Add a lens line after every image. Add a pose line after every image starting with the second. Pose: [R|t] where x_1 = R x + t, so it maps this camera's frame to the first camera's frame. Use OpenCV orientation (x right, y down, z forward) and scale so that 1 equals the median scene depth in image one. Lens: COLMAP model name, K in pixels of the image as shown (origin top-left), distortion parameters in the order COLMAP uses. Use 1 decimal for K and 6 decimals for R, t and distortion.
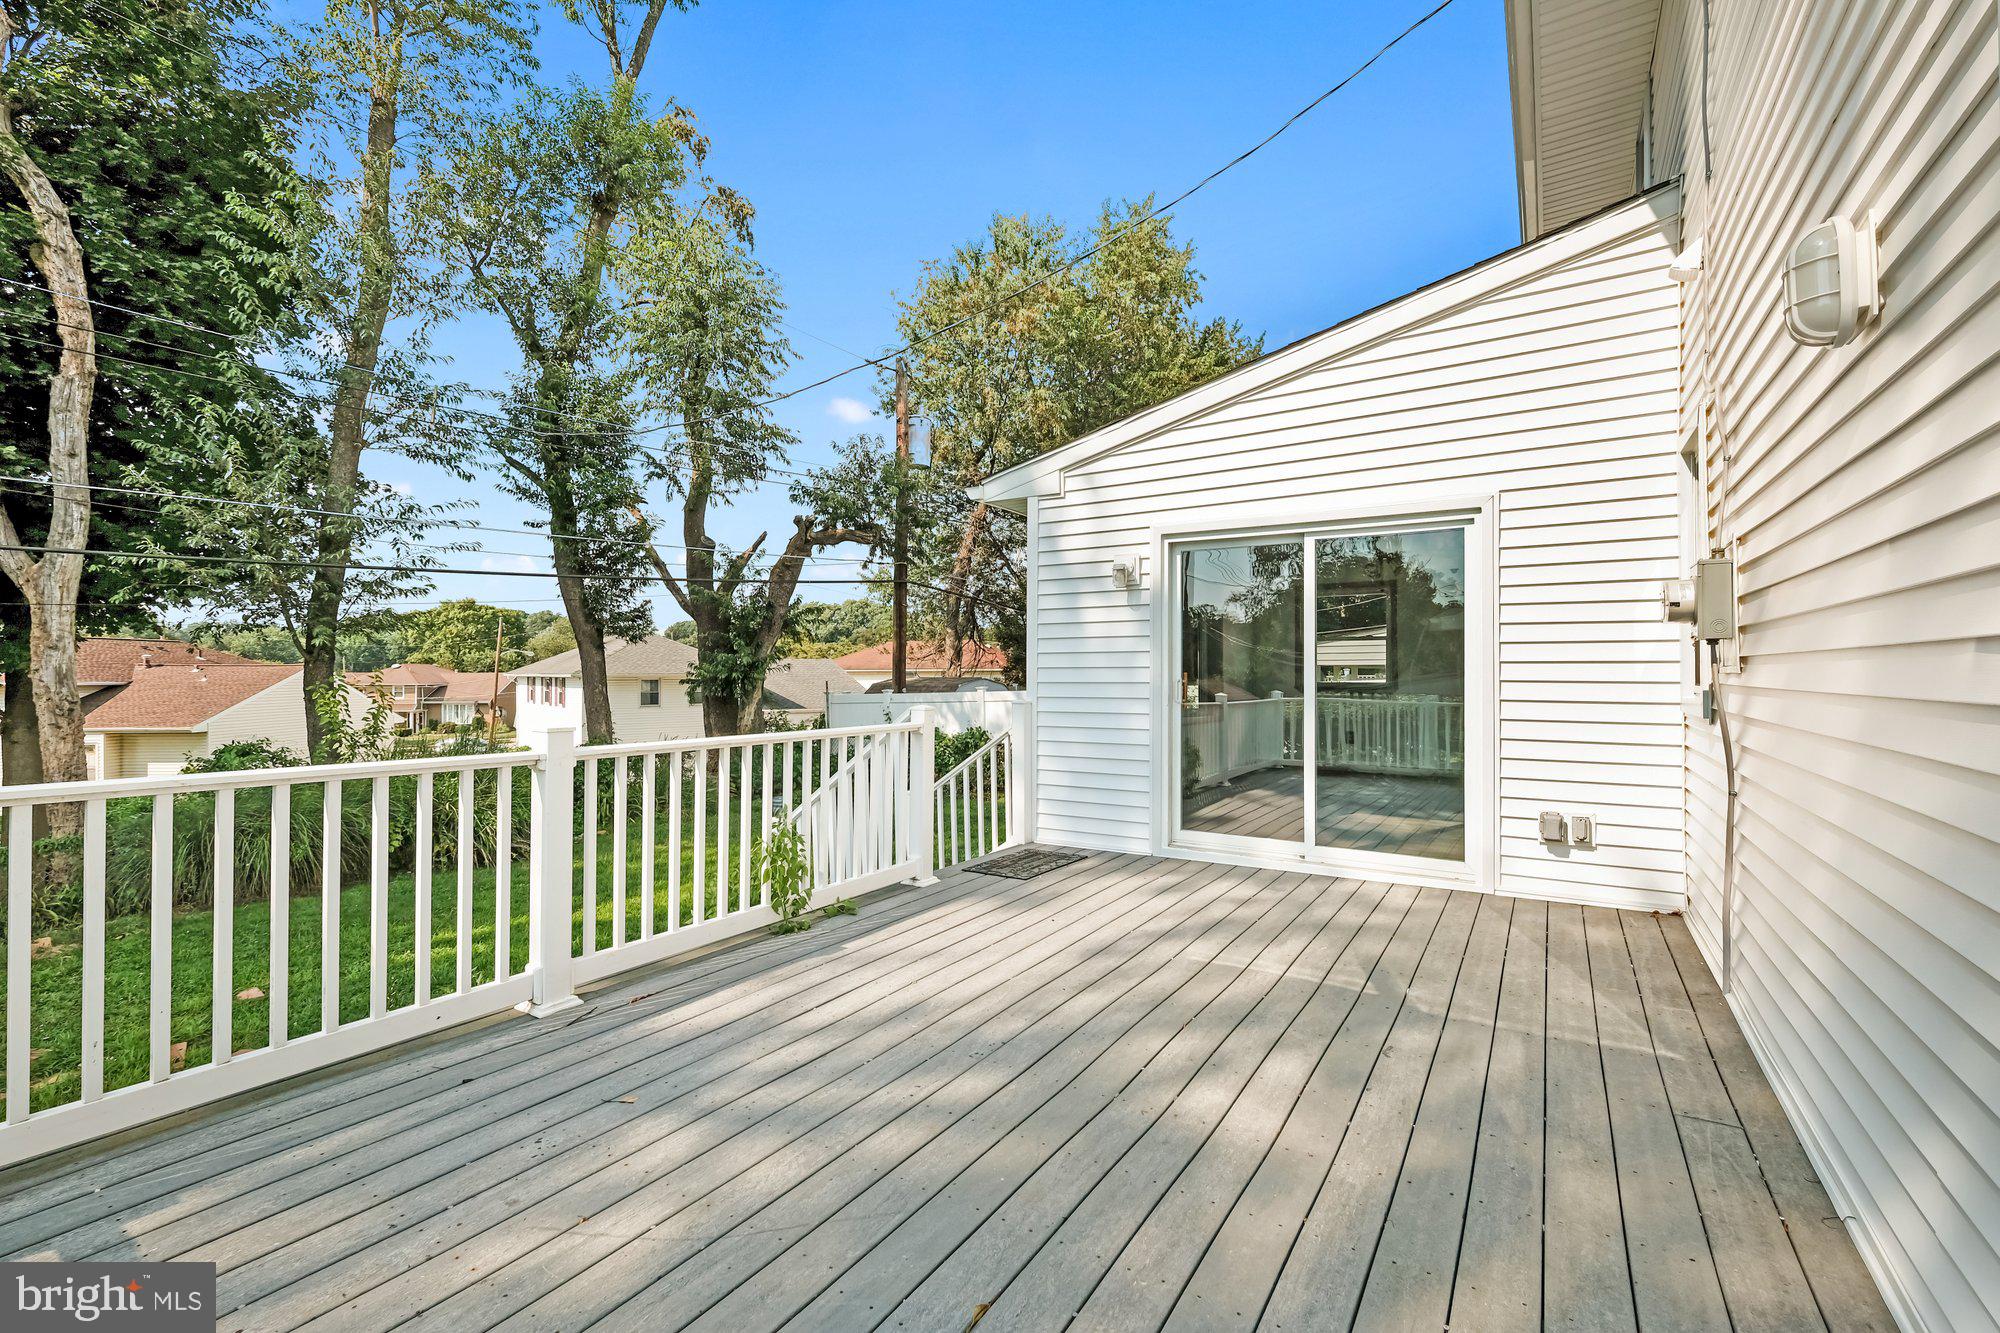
lens RADIAL K [[871.3, 0, 1000.8], [0, 871.3, 669.3], [0, 0, 1]] dist [-0.002085, -0.000219]
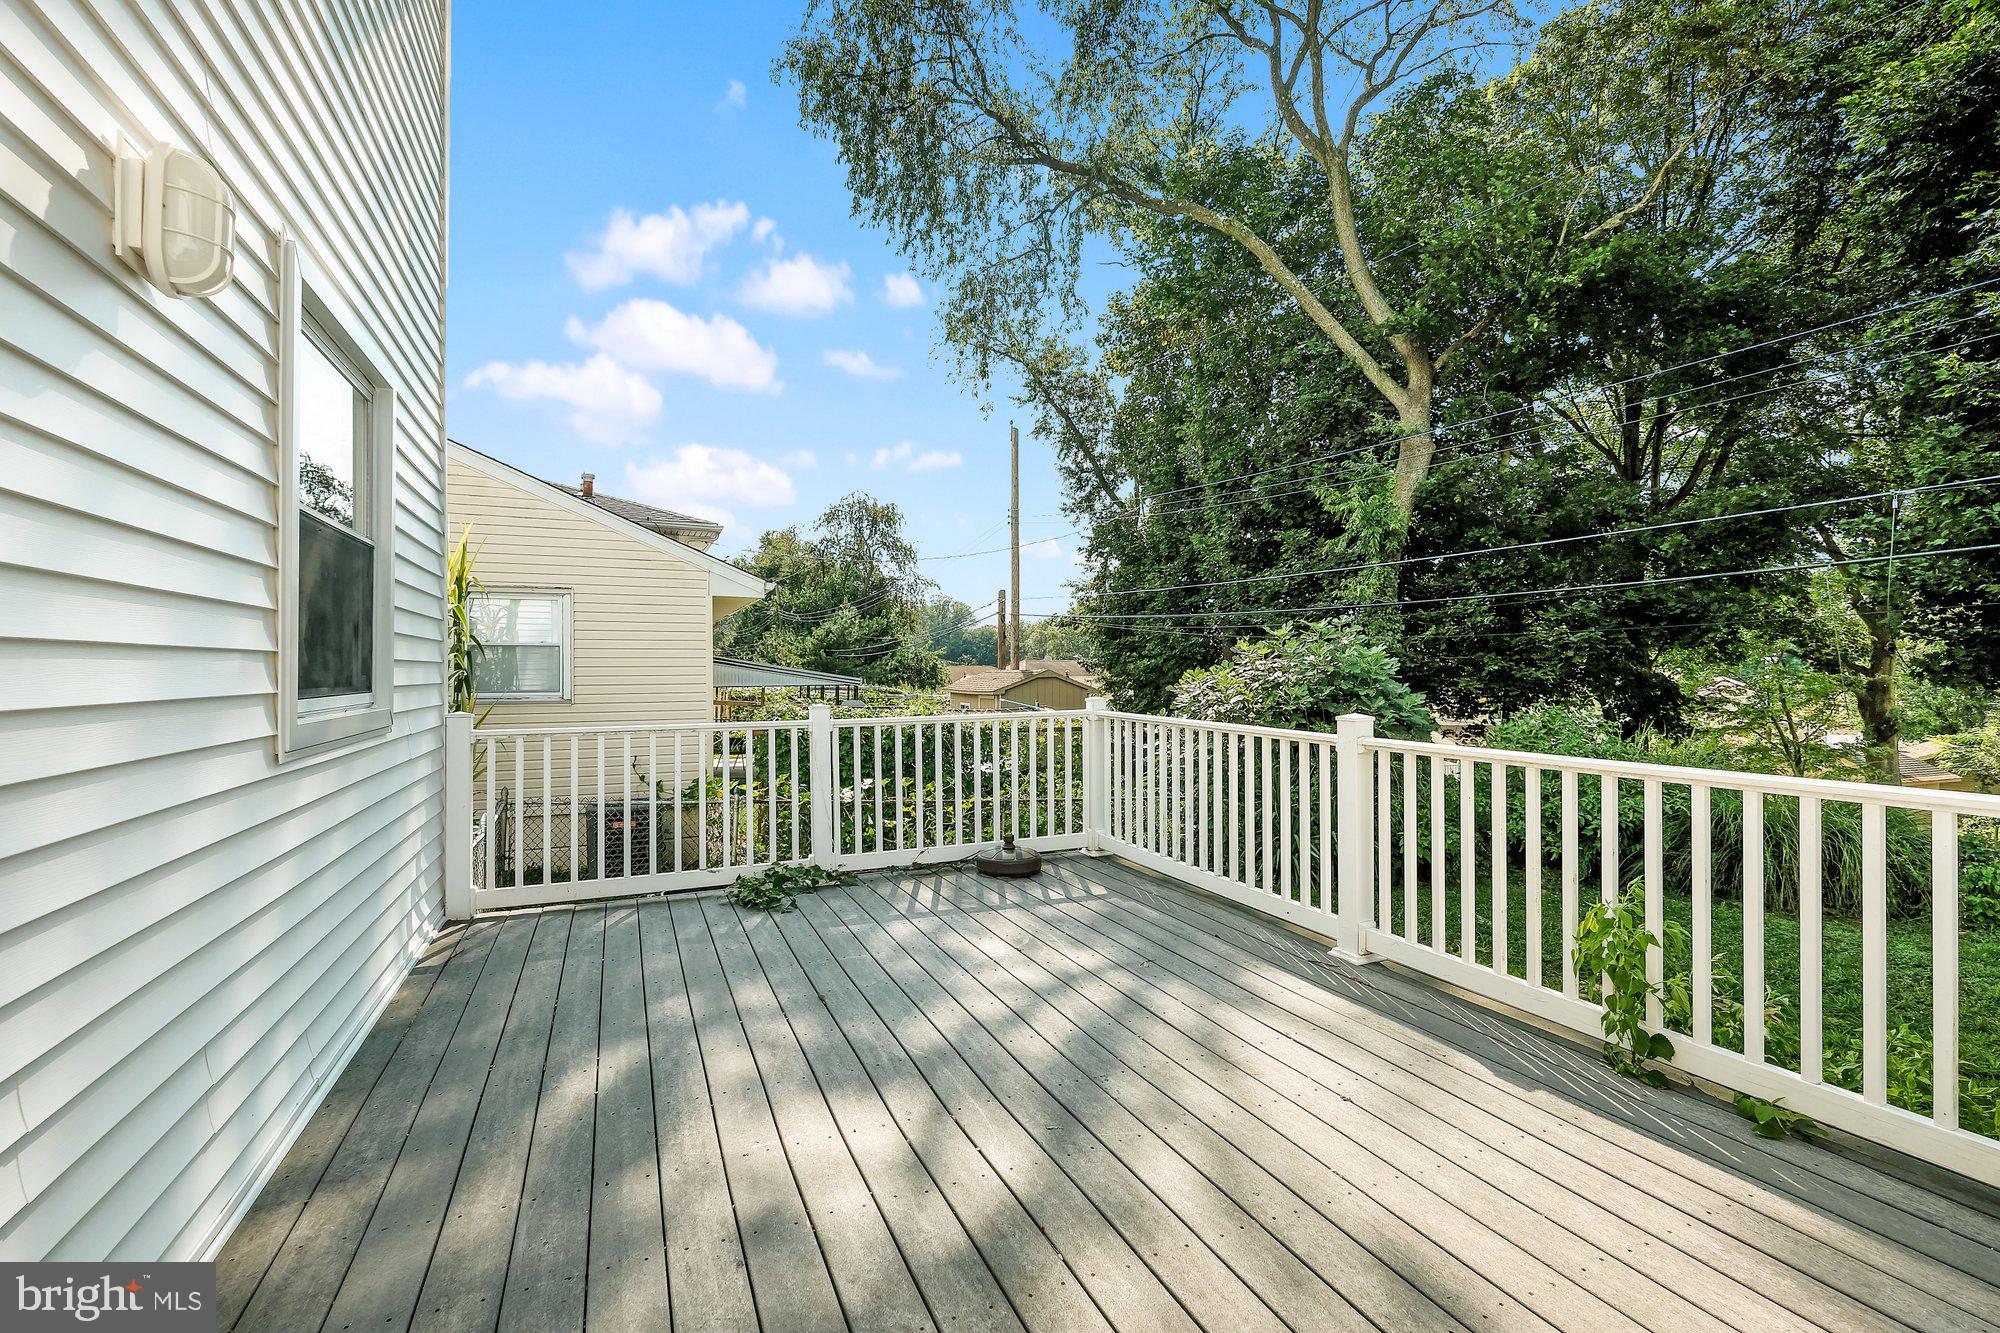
lens RADIAL K [[871.3, 0, 1000.8], [0, 871.3, 669.3], [0, 0, 1]] dist [-0.002085, -0.000219]
pose [[-0.563499, -0.000403, -0.826117, 0.817276], [0.006131, 0.999970, -0.004670, 0.004109], [0.826094, -0.007696, -0.563480, 1.446621]]
